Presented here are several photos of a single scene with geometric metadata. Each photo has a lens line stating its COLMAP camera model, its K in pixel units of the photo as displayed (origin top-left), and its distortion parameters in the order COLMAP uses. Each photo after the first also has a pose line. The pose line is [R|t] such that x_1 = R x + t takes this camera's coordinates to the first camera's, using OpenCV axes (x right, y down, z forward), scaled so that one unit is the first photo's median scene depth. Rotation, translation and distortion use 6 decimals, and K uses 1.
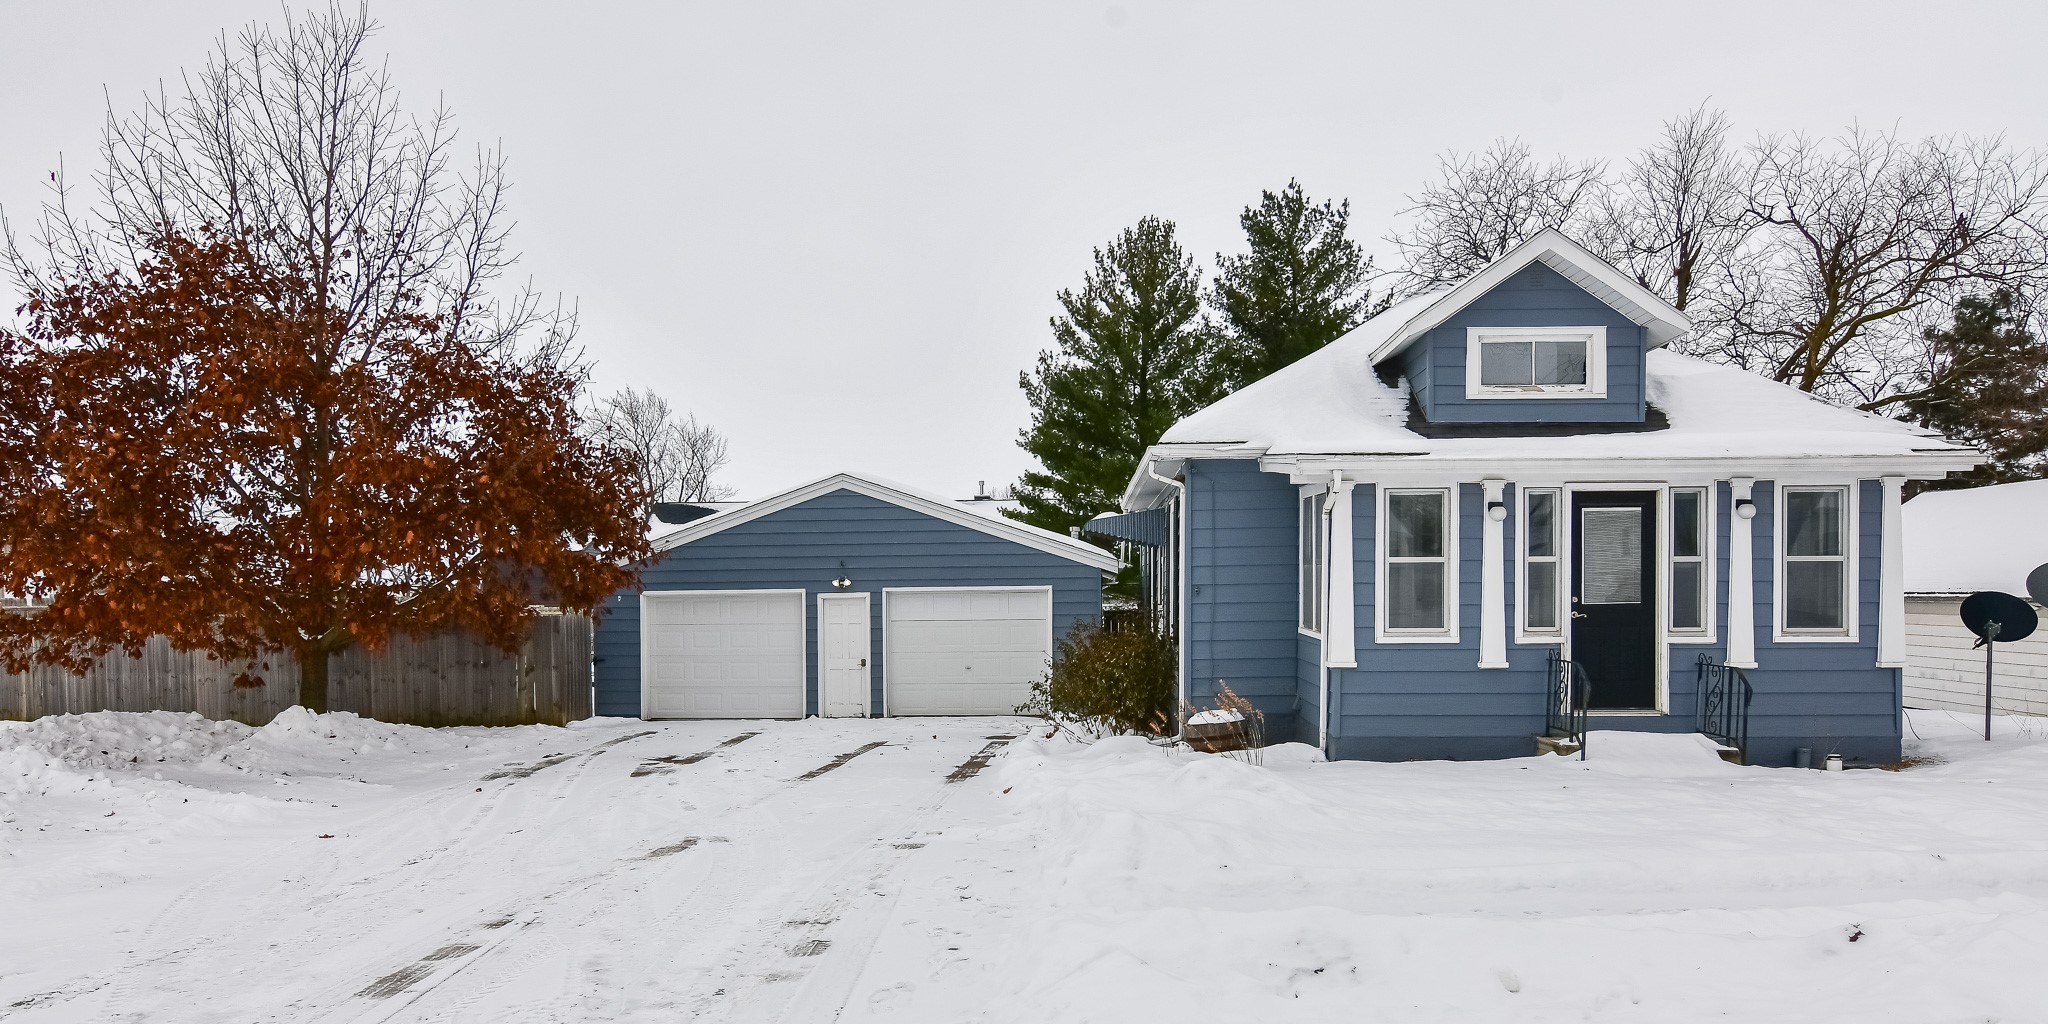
lens RADIAL K [[1288.8, 0, 1024.0], [0, 1288.8, 512.0], [0, 0, 1]] dist [-0.005588, -0.002335]
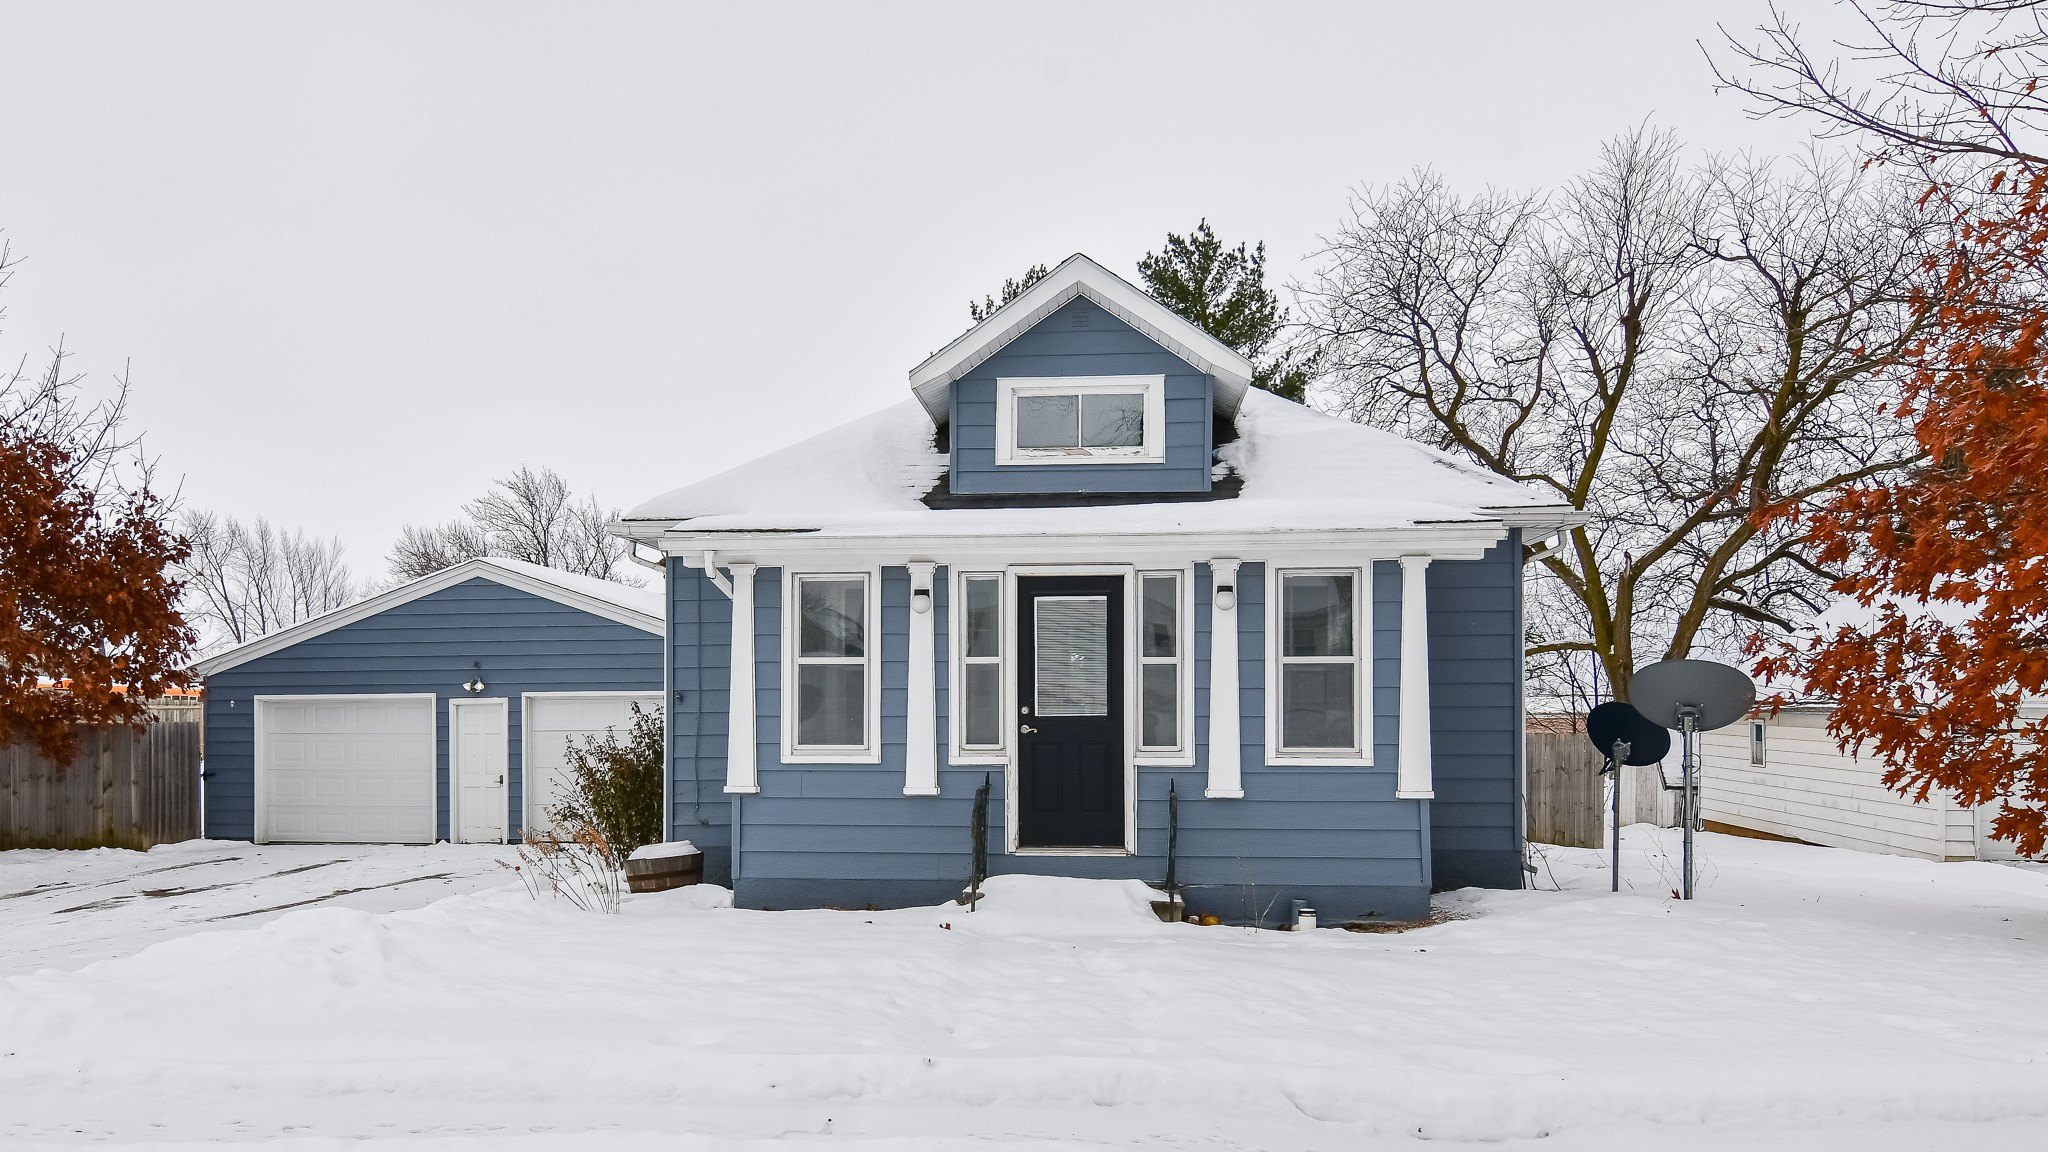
lens RADIAL K [[1443.4, 0, 1023.5], [0, 1443.4, 582.1], [0, 0, 1]] dist [0.021244, -0.048432]
pose [[0.998184, -0.001409, -0.060214, 0.413713], [0.000374, 0.999852, -0.017193, 0.002795], [0.060230, 0.017140, 0.998037, 0.081897]]
